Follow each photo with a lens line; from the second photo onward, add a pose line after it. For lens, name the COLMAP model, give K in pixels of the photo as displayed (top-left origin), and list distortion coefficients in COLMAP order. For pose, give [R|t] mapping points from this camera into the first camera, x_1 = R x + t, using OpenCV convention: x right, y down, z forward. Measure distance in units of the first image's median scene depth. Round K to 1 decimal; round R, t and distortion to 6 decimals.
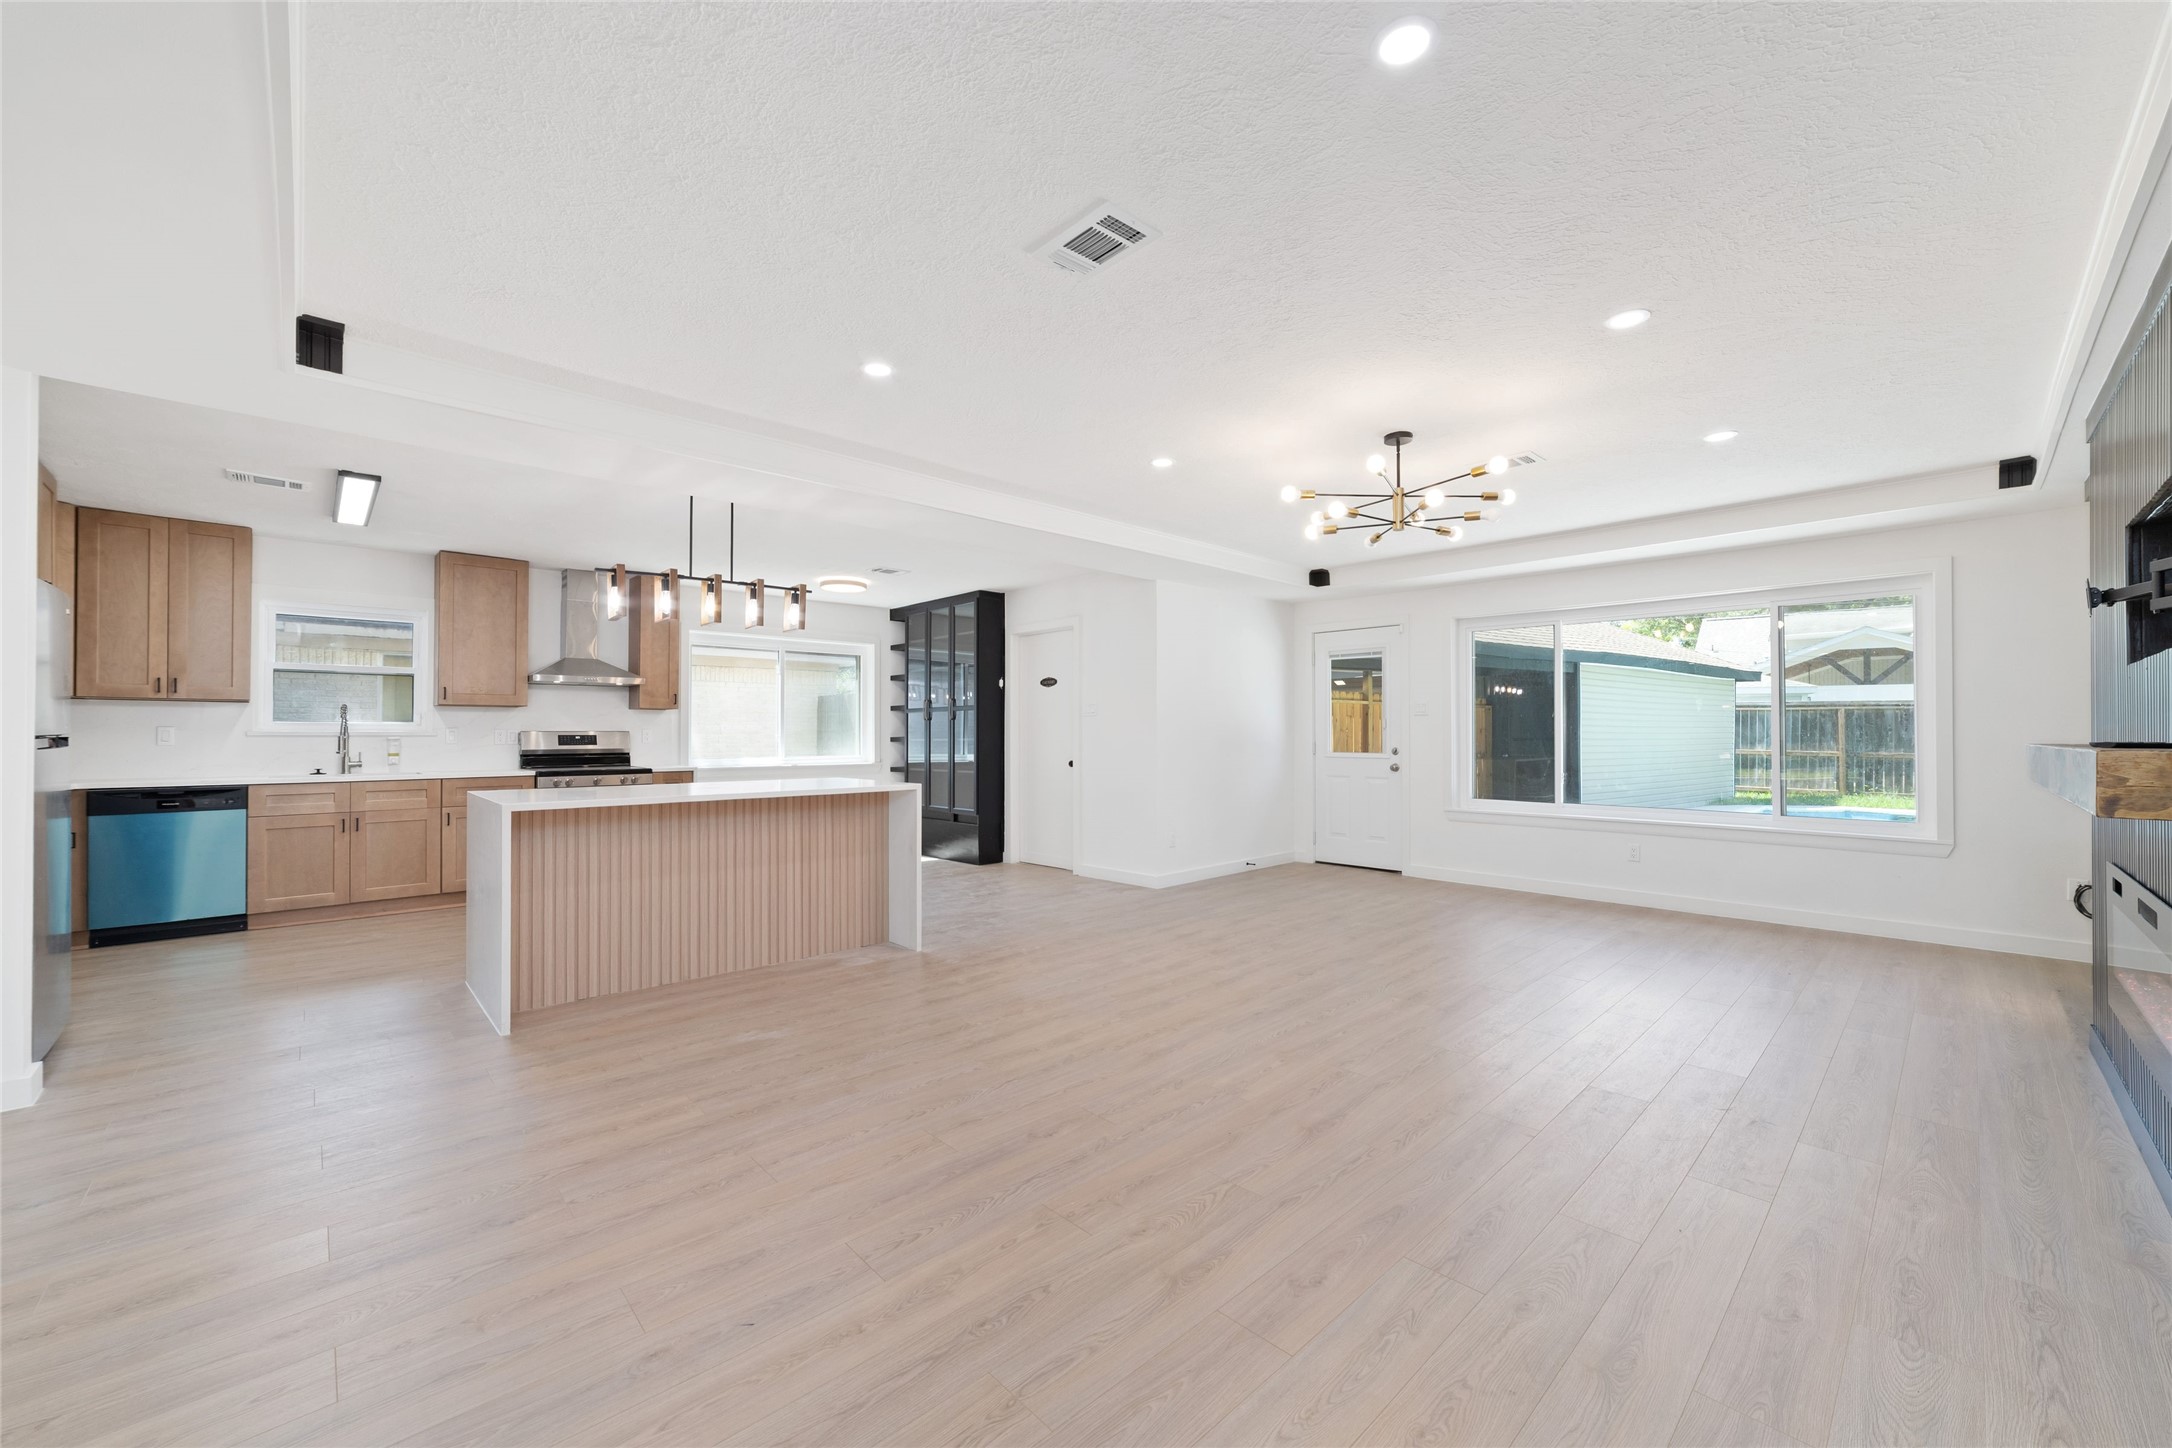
lens RADIAL K [[840.0, 0, 1093.3], [0, 840.0, 727.9], [0, 0, 1]] dist [-0.017096, 0.004899]
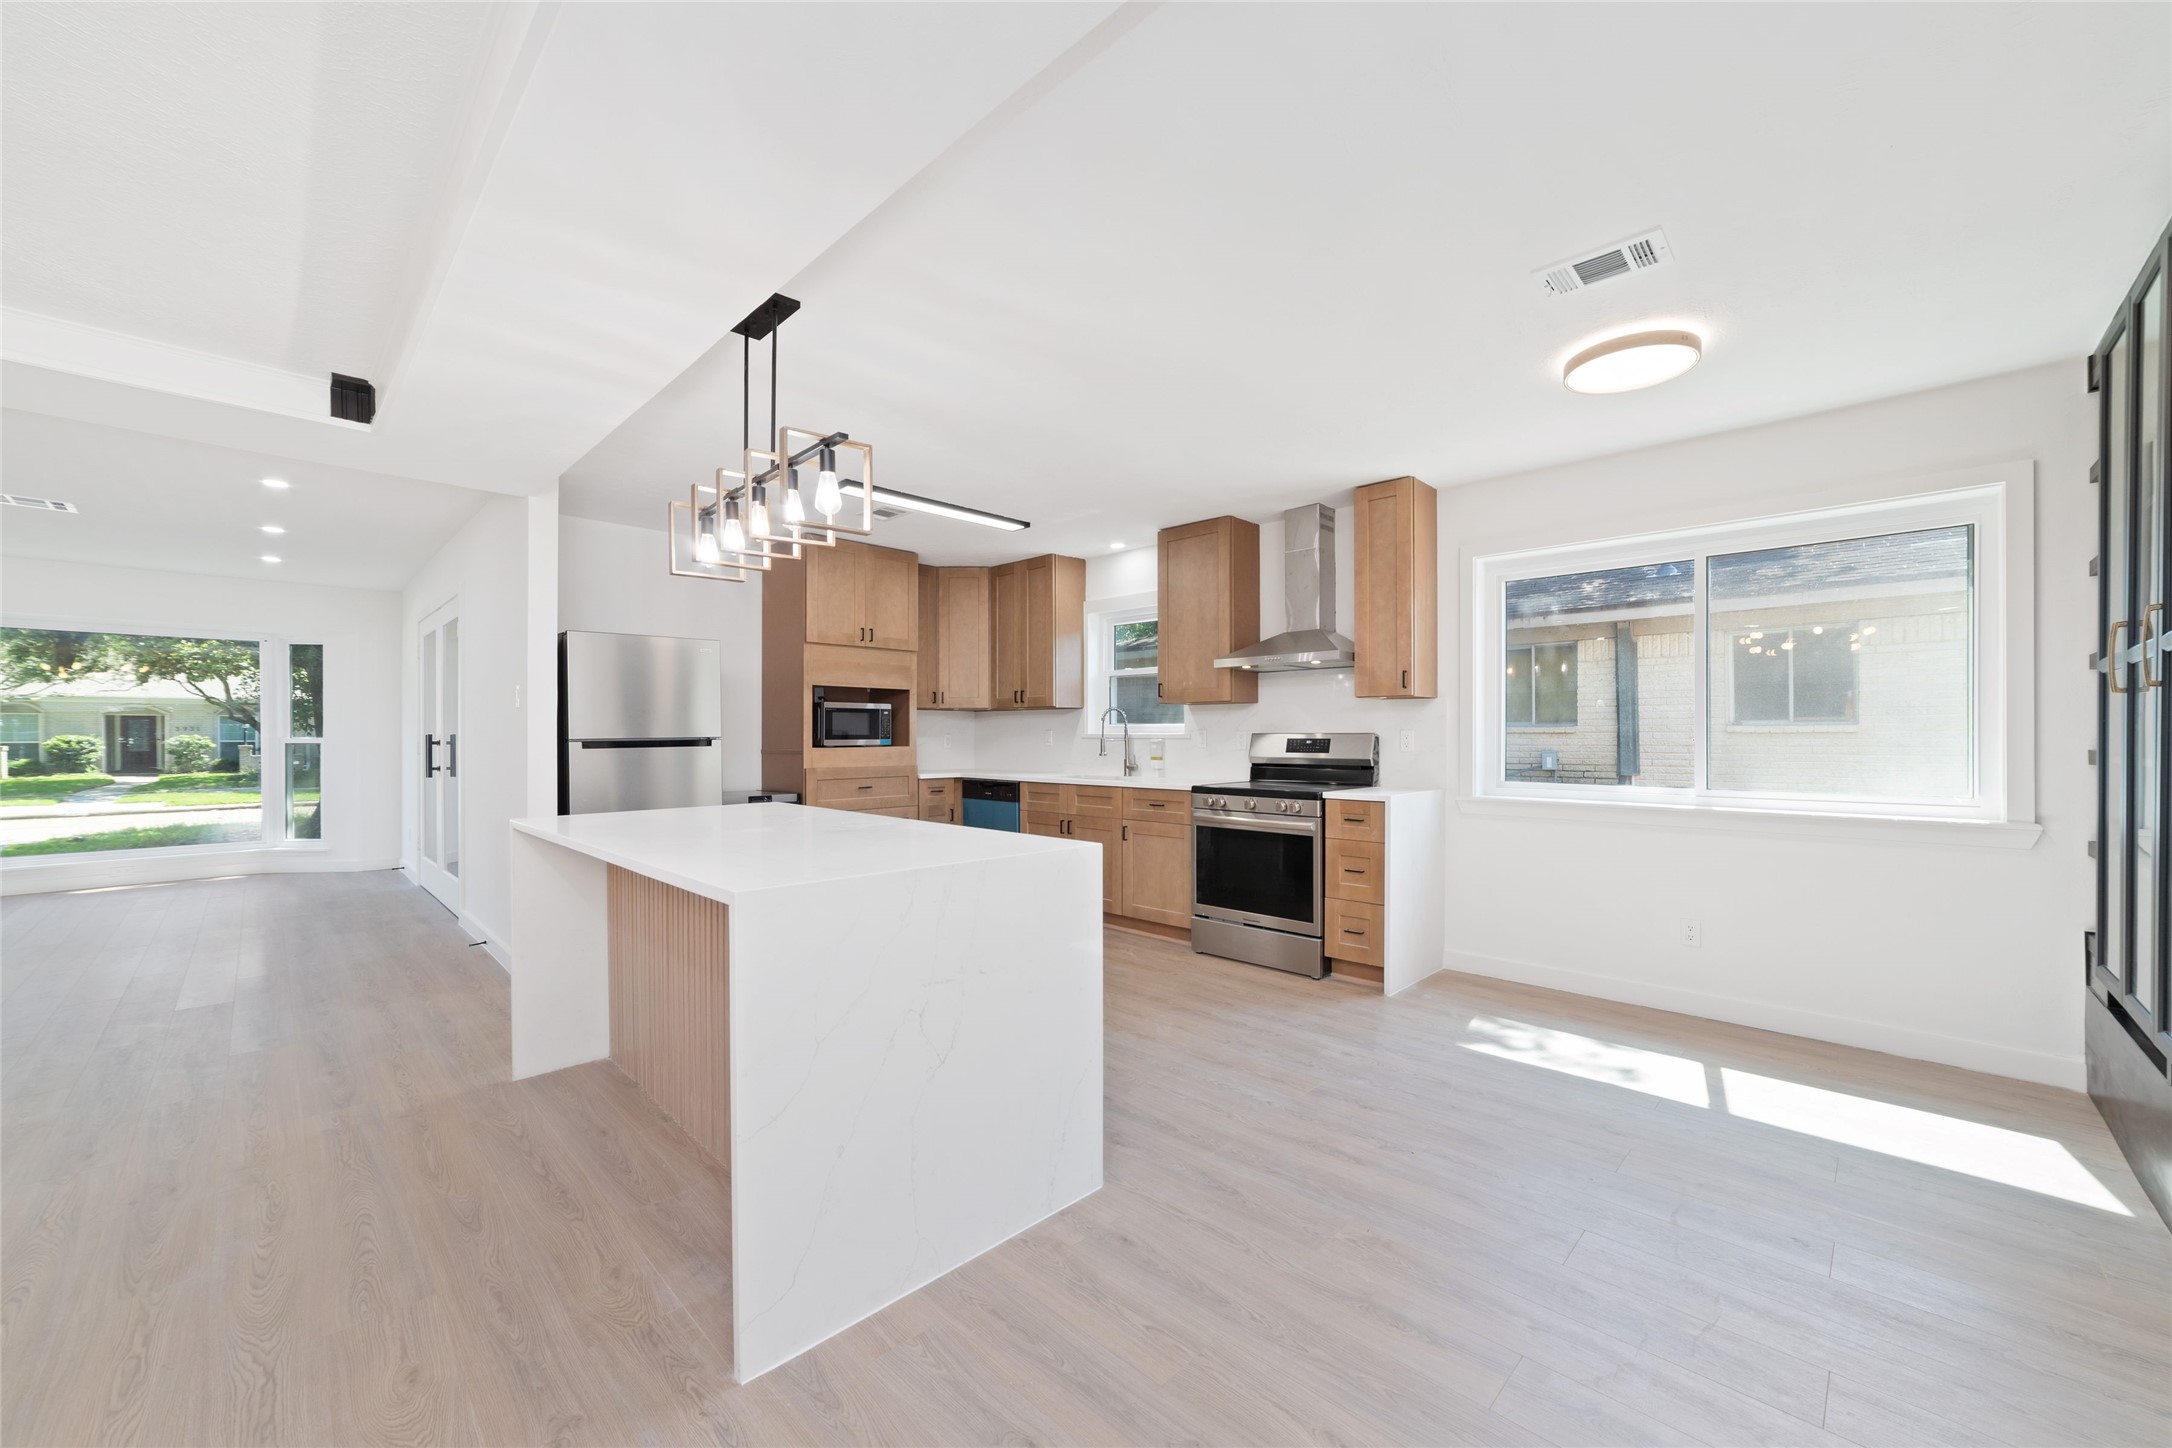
lens RADIAL K [[840.0, 0, 1072.1], [0, 840.0, 728.0], [0, 0, 1]] dist [-0.017096, 0.004899]
pose [[0.014359, -0.008350, -0.999862, 0.100357], [0.007534, 0.999938, -0.008243, 0.004083], [0.999869, -0.007414, 0.014421, 0.856600]]
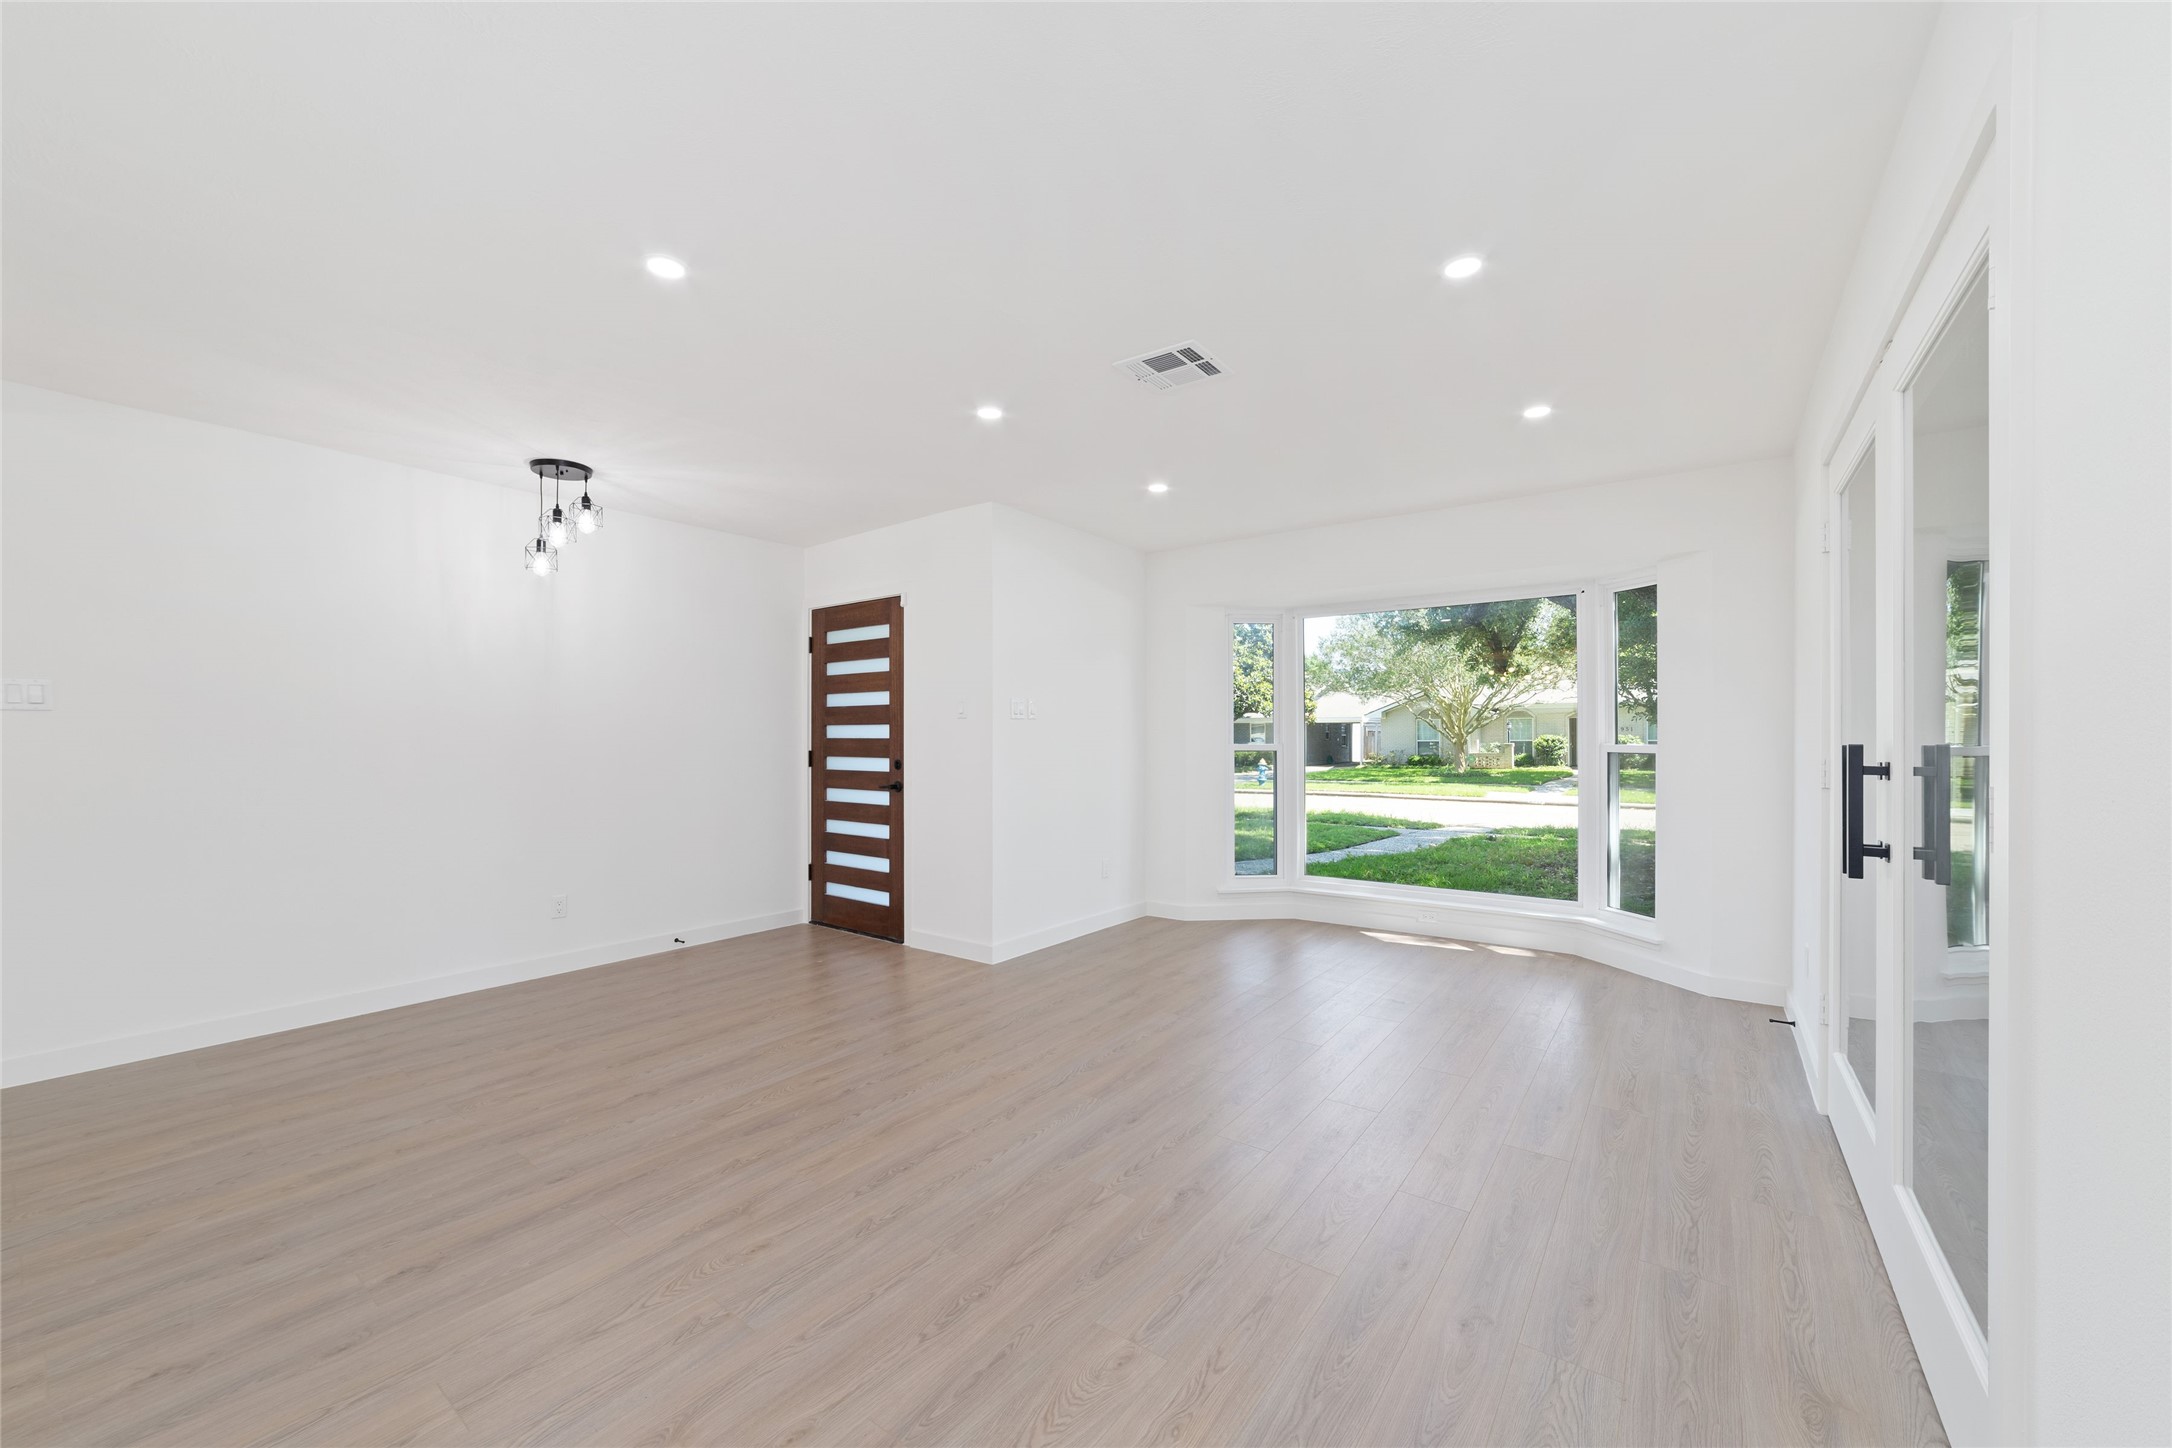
lens RADIAL K [[840.0, 0, 1092.2], [0, 840.0, 742.4], [0, 0, 1]] dist [-0.017096, 0.004899]
pose [[-0.984084, 0.002960, -0.177679, -0.540483], [0.002636, 0.999994, 0.002059, -0.003761], [0.177684, 0.001558, -0.984086, 0.380709]]
